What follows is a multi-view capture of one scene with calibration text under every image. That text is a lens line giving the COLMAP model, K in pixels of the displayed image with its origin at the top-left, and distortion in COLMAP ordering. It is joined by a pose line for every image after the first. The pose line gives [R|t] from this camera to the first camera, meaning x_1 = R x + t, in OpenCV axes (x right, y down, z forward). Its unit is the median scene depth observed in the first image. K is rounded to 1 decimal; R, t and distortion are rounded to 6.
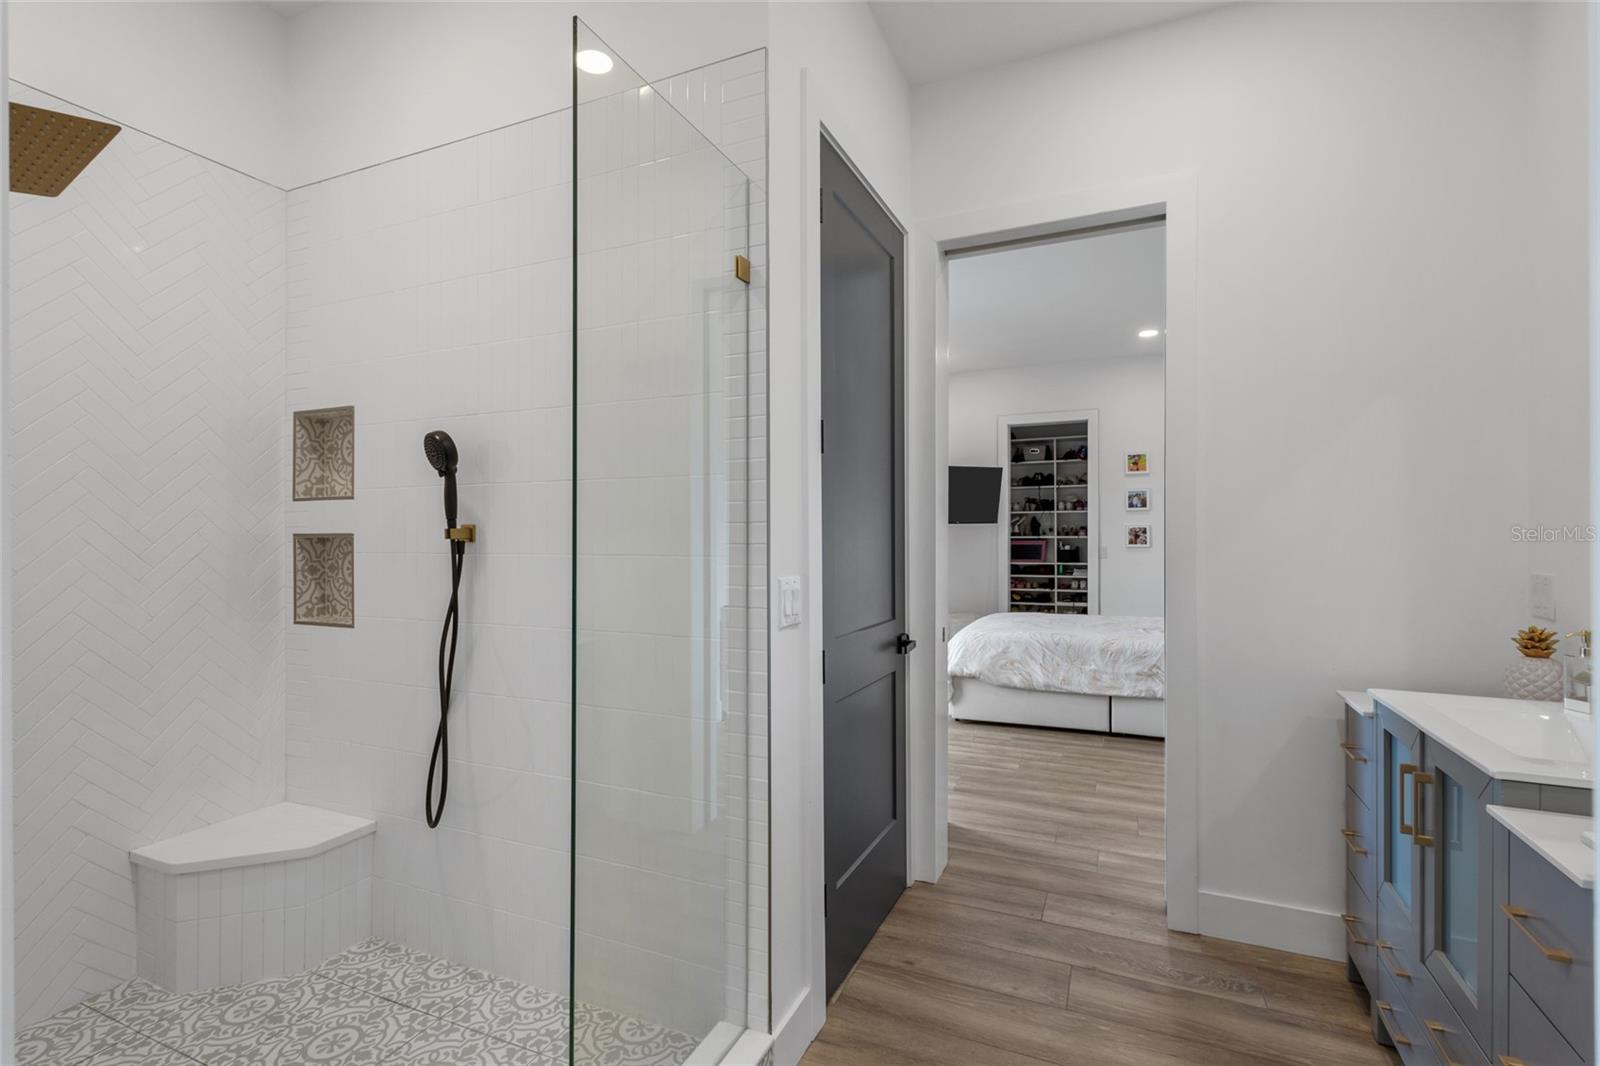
lens RADIAL K [[734.5, 0, 806.5], [0, 734.5, 536.9], [0, 0, 1]] dist [0.012917, -0.002036]
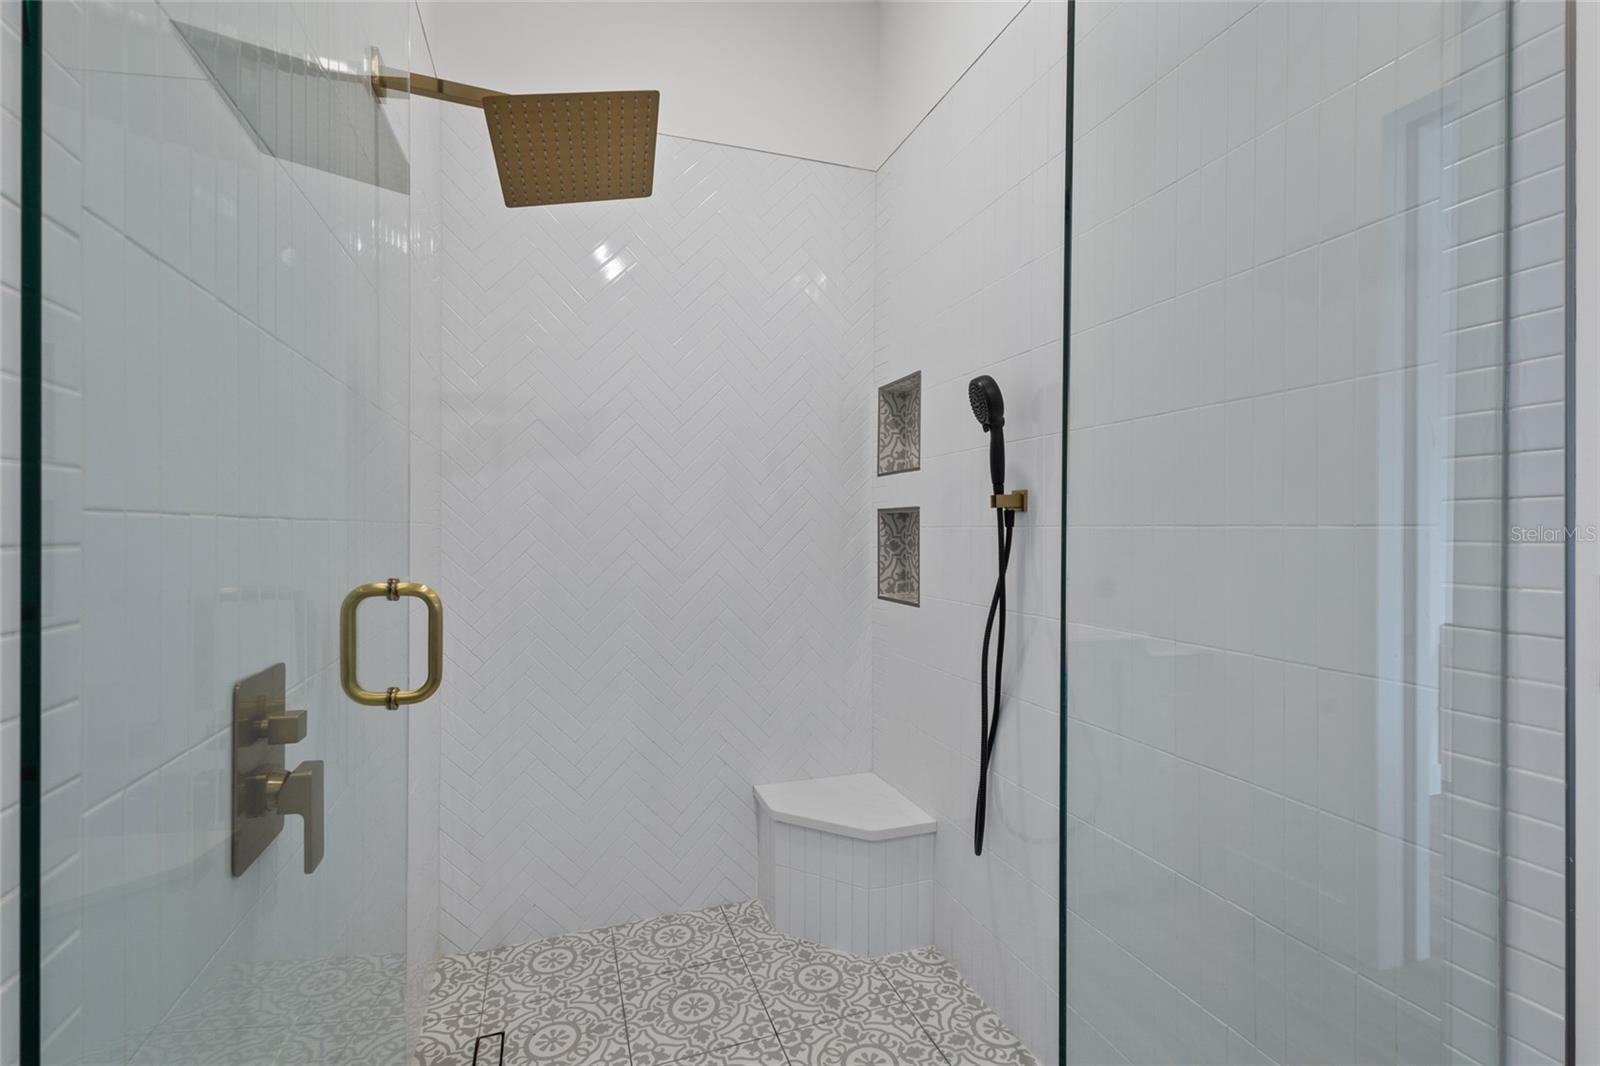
lens RADIAL K [[734.5, 0, 804.3], [0, 734.5, 530.8], [0, 0, 1]] dist [0.012917, -0.002036]
pose [[0.676177, 0.005267, -0.736721, -0.027927], [-0.004618, 0.999985, 0.002911, 0.026449], [0.736725, 0.001434, 0.676191, 0.286285]]
